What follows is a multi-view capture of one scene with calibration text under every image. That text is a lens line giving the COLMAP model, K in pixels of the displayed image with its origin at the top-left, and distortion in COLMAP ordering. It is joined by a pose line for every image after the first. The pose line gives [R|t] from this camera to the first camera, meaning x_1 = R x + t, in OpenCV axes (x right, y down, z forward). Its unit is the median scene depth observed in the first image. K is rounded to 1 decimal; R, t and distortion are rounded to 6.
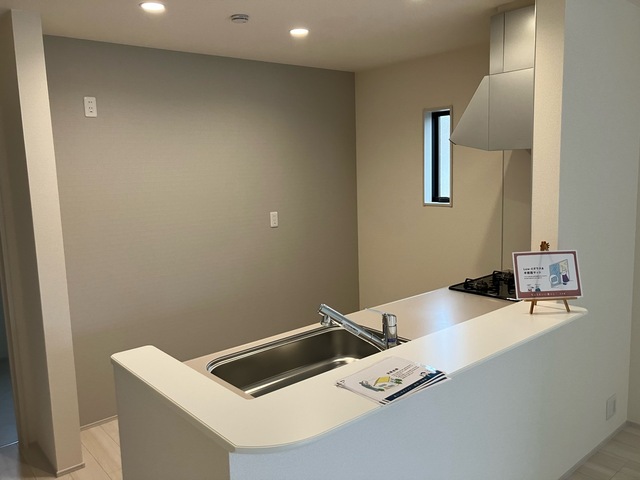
lens RADIAL K [[530.2, 0, 320.1], [0, 530.2, 237.0], [0, 0, 1]] dist [-0.006734, -0.001858]
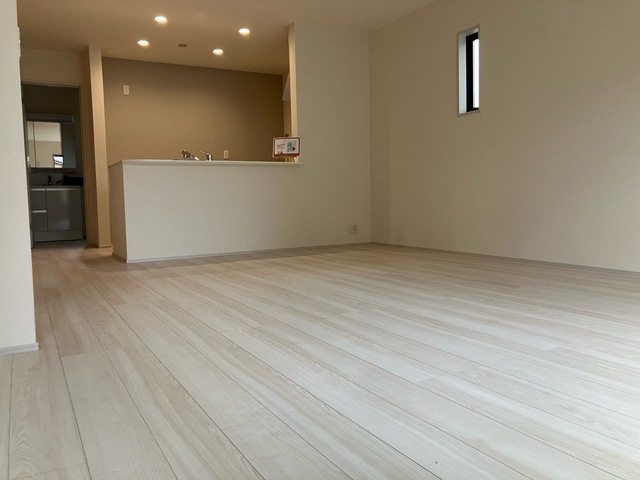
lens RADIAL K [[530.2, 0, 320.5], [0, 530.2, 241.8], [0, 0, 1]] dist [-0.006734, -0.001858]
pose [[0.979564, 0.026604, -0.199365, 0.893623], [-0.035793, 0.998450, -0.042631, 0.494167], [0.197922, 0.048896, 0.978997, -1.051176]]
